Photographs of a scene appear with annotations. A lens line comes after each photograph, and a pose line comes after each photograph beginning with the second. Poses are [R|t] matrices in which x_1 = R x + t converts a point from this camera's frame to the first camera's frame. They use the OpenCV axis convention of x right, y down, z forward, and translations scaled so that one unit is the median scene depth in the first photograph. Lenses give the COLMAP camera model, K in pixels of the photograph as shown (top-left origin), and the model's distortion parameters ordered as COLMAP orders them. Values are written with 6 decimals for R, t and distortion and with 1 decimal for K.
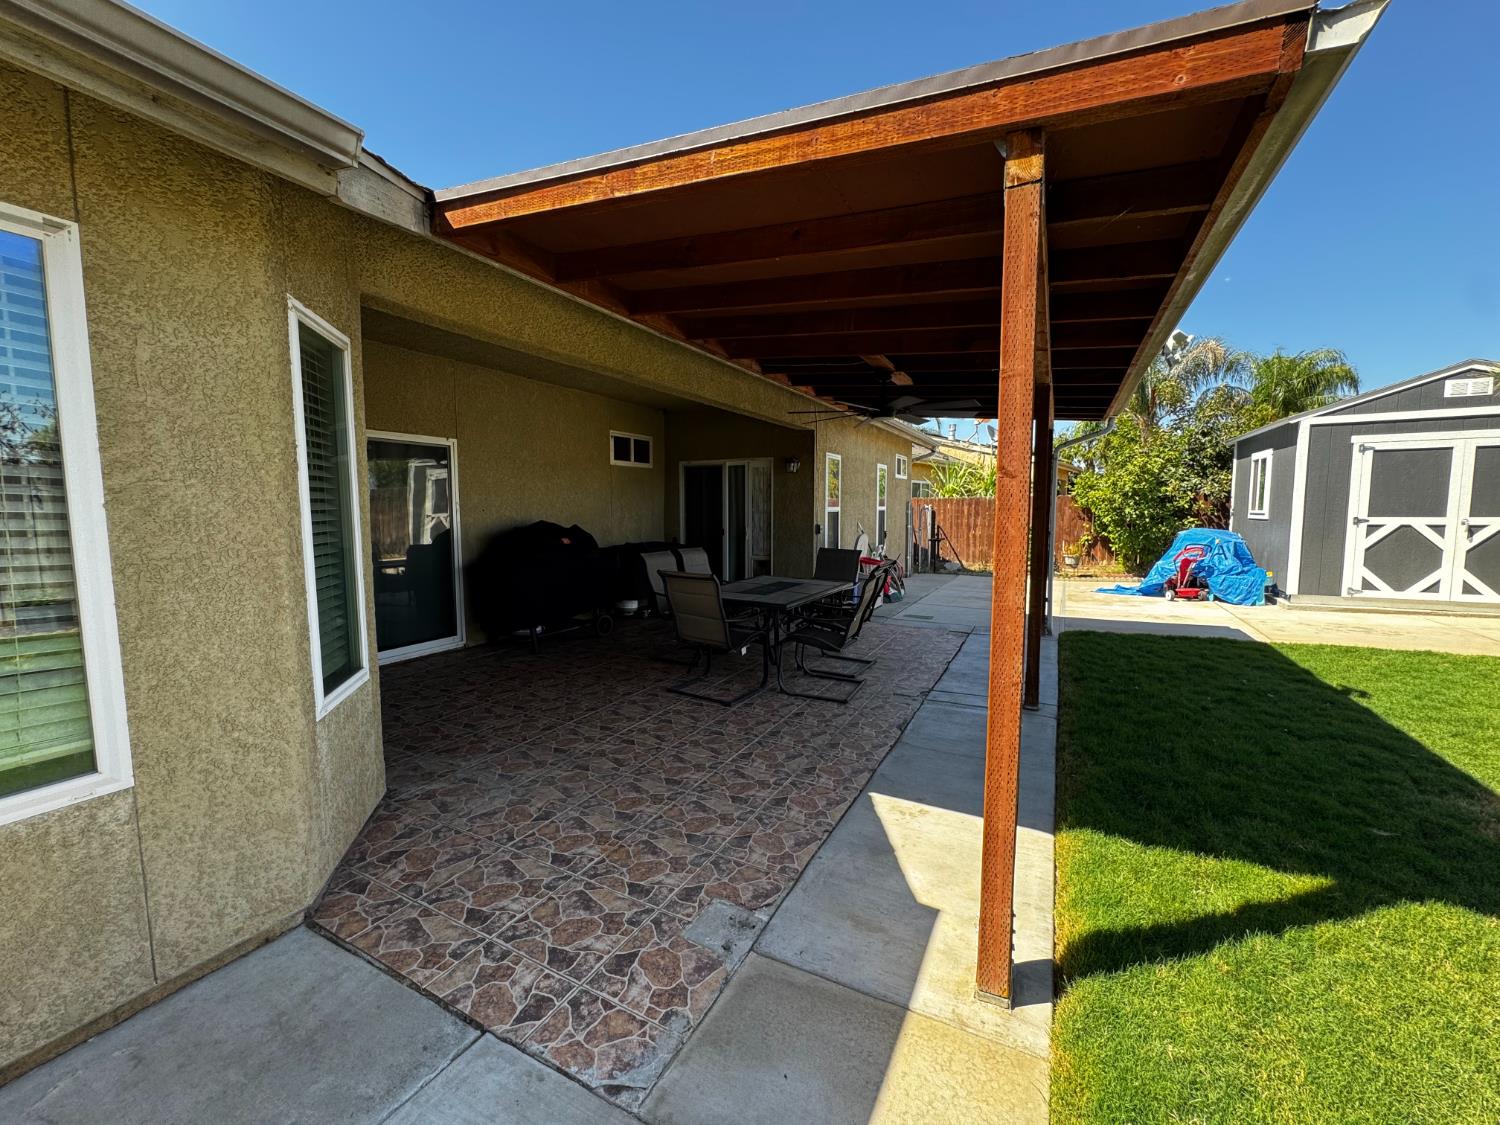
lens RADIAL K [[601.7, 0, 749.8], [0, 601.7, 561.7], [0, 0, 1]] dist [-0.005750, 0.000790]
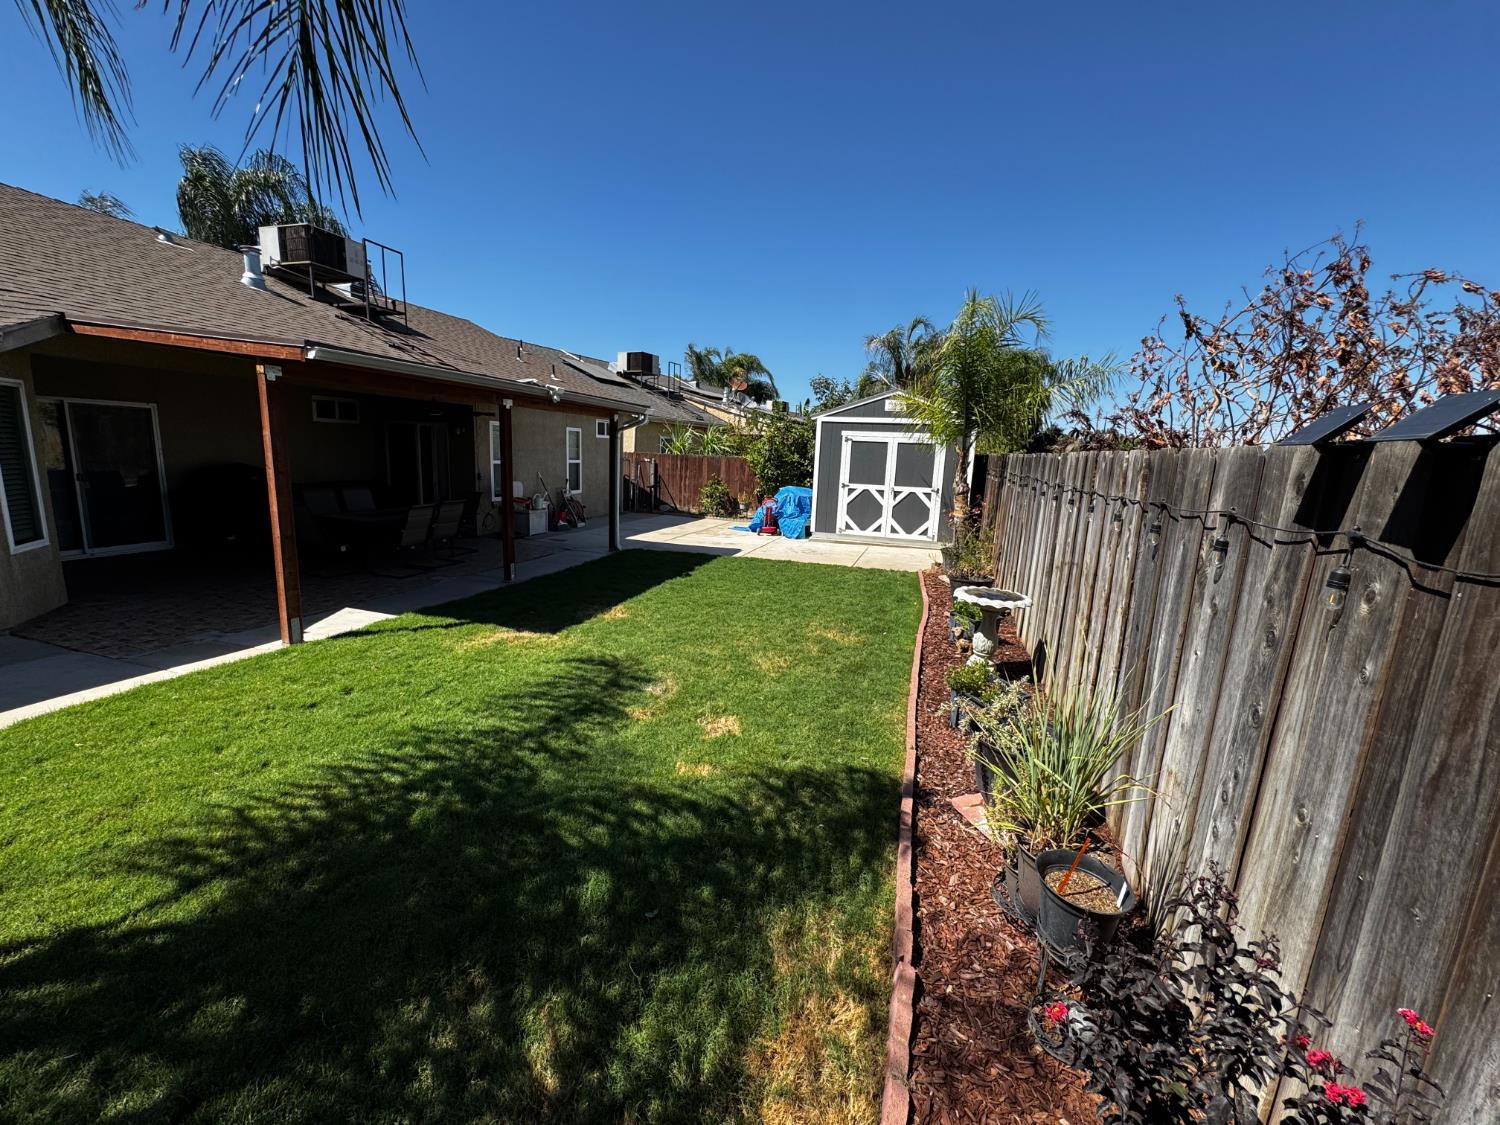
lens RADIAL K [[601.7, 0, 752.7], [0, 601.7, 562.8], [0, 0, 1]] dist [-0.005750, 0.000790]
pose [[0.981494, 0.016072, 0.190816, 0.485507], [-0.034879, 0.994807, 0.095618, -0.009026], [-0.188288, -0.100504, 0.976958, -0.530679]]
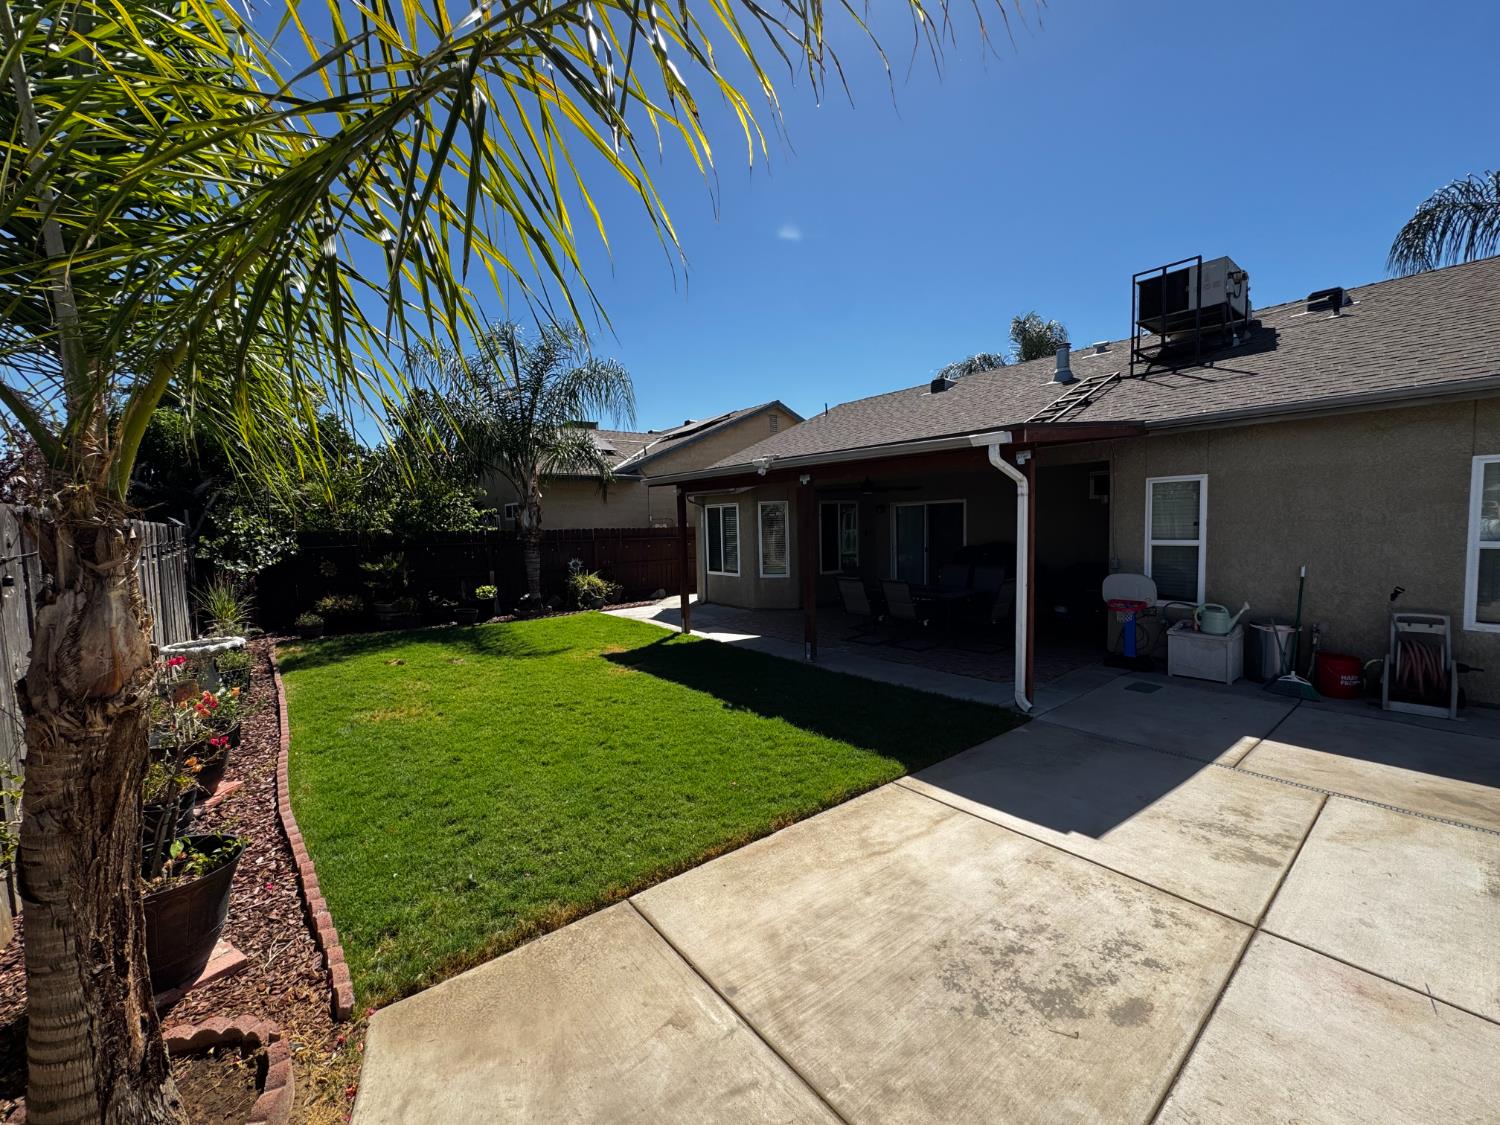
lens RADIAL K [[601.7, 0, 739.5], [0, 601.7, 563.9], [0, 0, 1]] dist [-0.005750, 0.000790]
pose [[-0.406511, 0.079095, -0.910216, 1.227492], [-0.053125, 0.992514, 0.109972, -0.127909], [0.912100, 0.093060, -0.399266, 0.852466]]
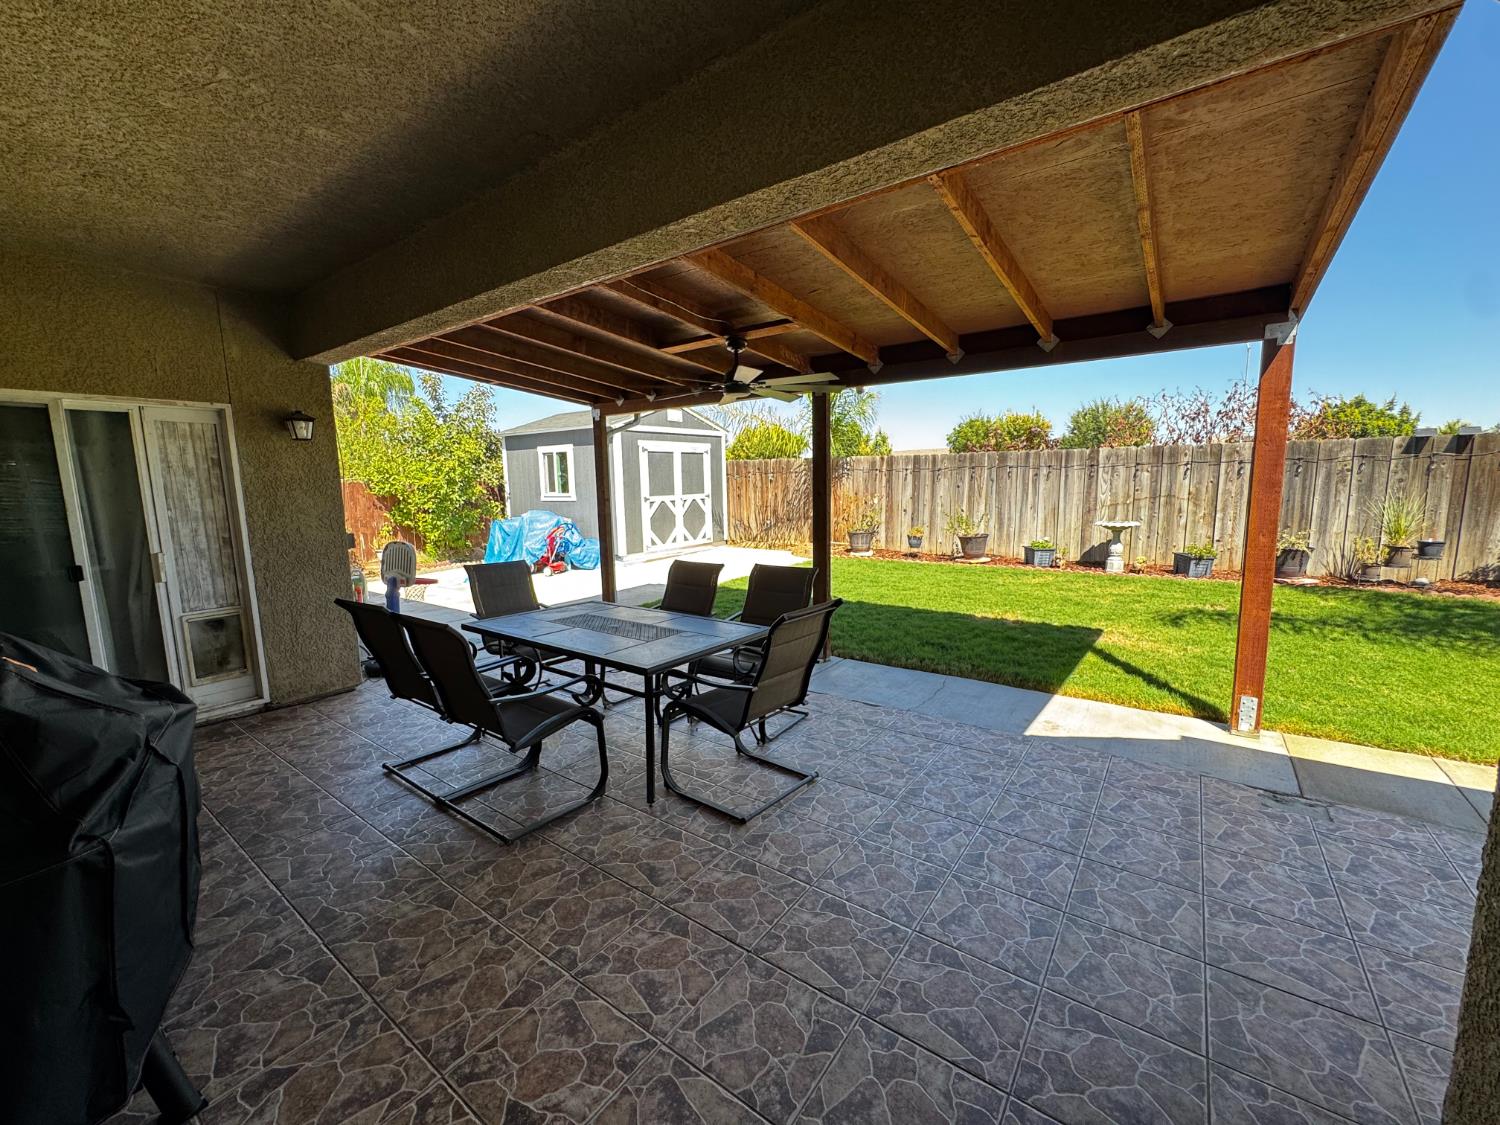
lens RADIAL K [[601.7, 0, 749.0], [0, 601.7, 563.4], [0, 0, 1]] dist [-0.005750, 0.000790]
pose [[0.149440, -0.132778, 0.979815, -0.407507], [0.106029, 0.987381, 0.117632, -0.060593], [-0.983069, 0.086310, 0.161633, 0.535556]]
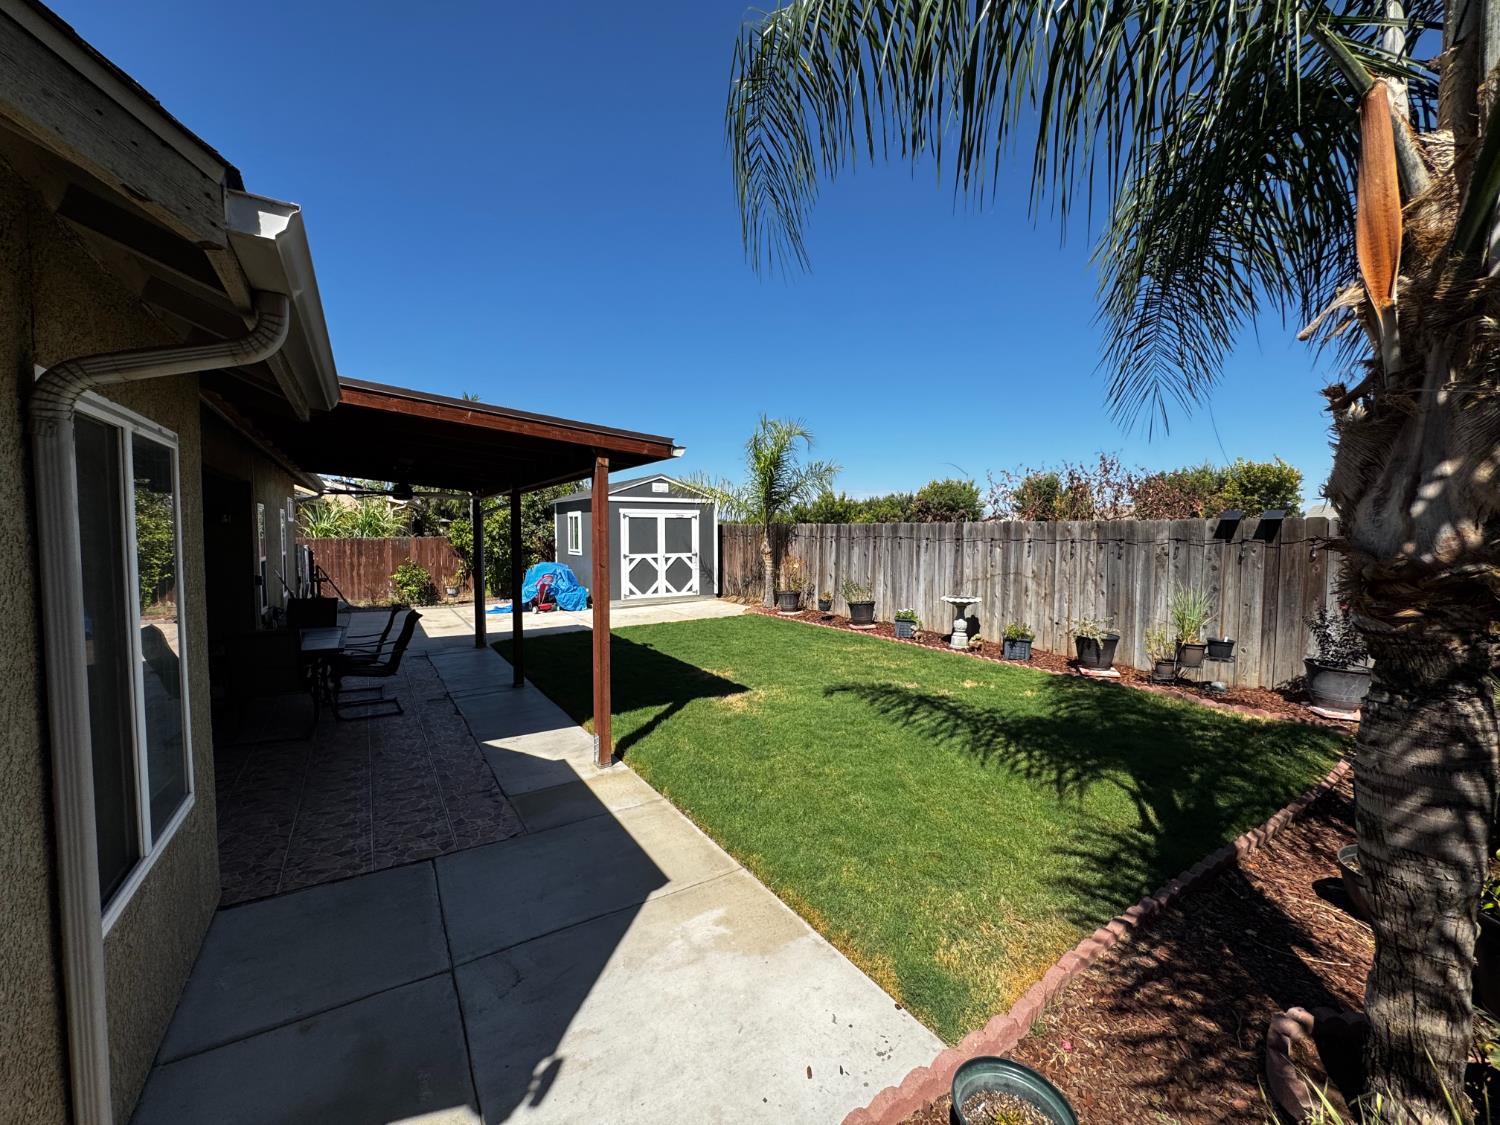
lens RADIAL K [[601.7, 0, 749.6], [0, 601.7, 562.3], [0, 0, 1]] dist [-0.005750, 0.000790]
pose [[0.496755, -0.037219, 0.867093, -0.350350], [0.073646, 0.997284, 0.000615, -0.025206], [-0.864761, 0.063552, 0.498147, -0.207582]]
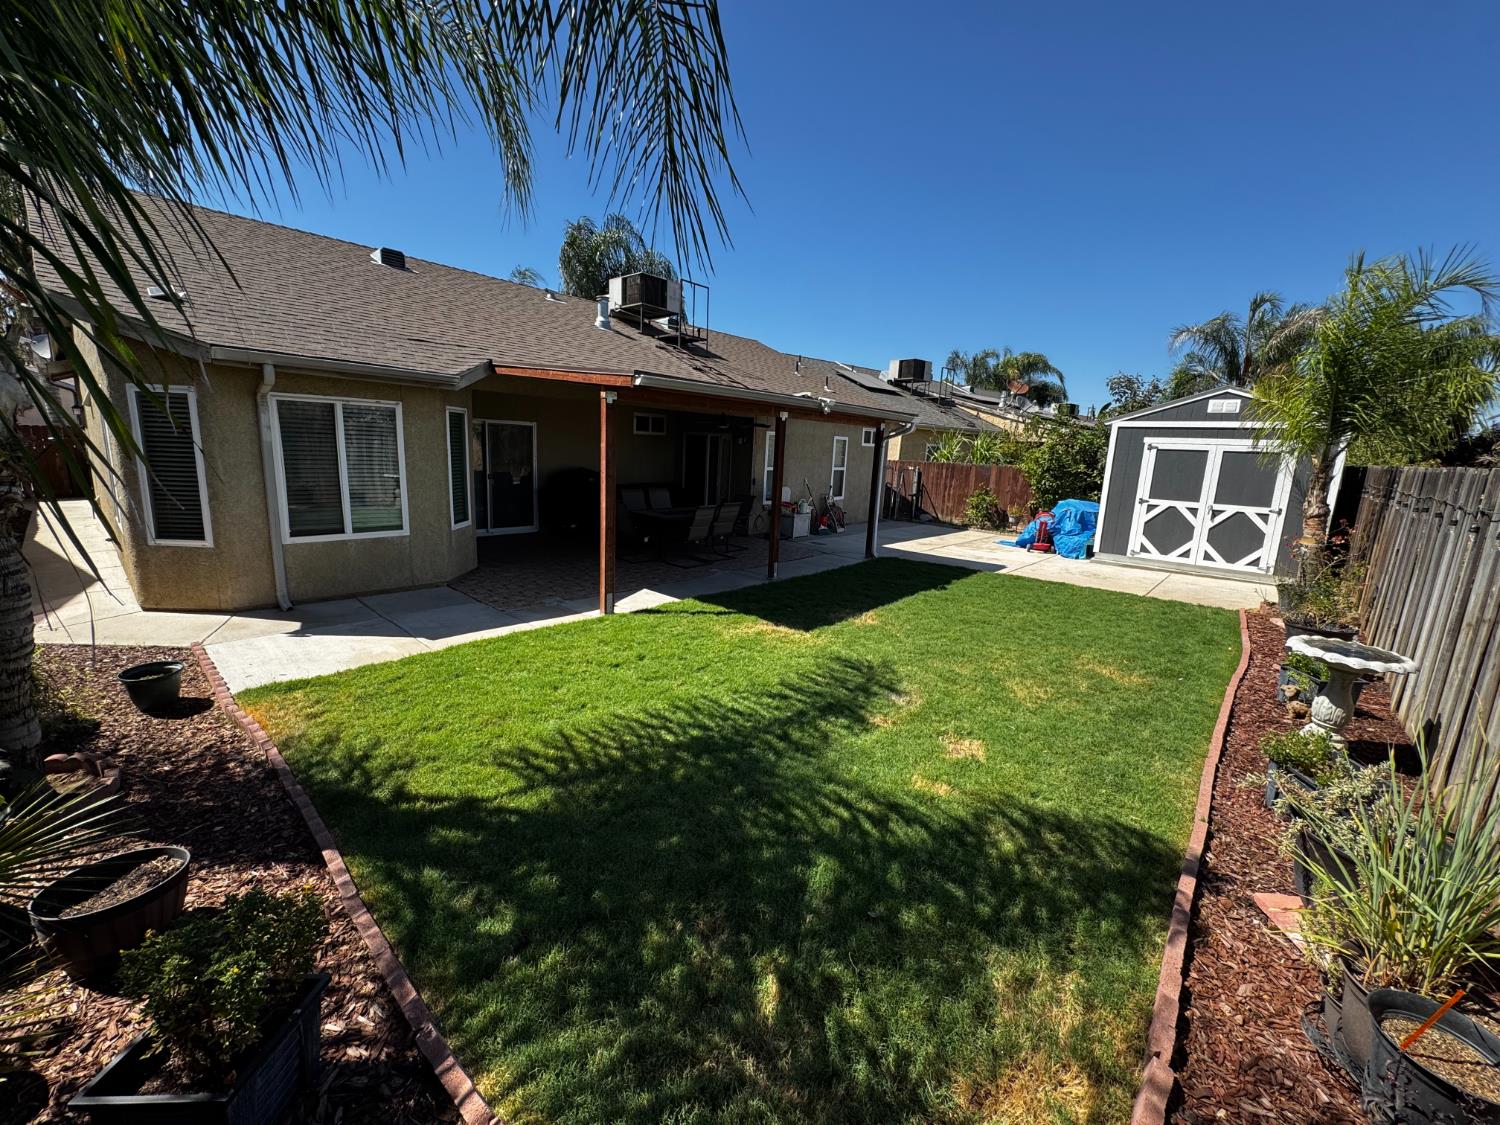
lens RADIAL K [[601.7, 0, 748.9], [0, 601.7, 561.7], [0, 0, 1]] dist [-0.005750, 0.000790]
pose [[0.968277, 0.094910, -0.231154, 0.487415], [-0.072064, 0.991819, 0.105366, -0.011091], [0.239264, -0.085365, 0.967195, -0.542473]]
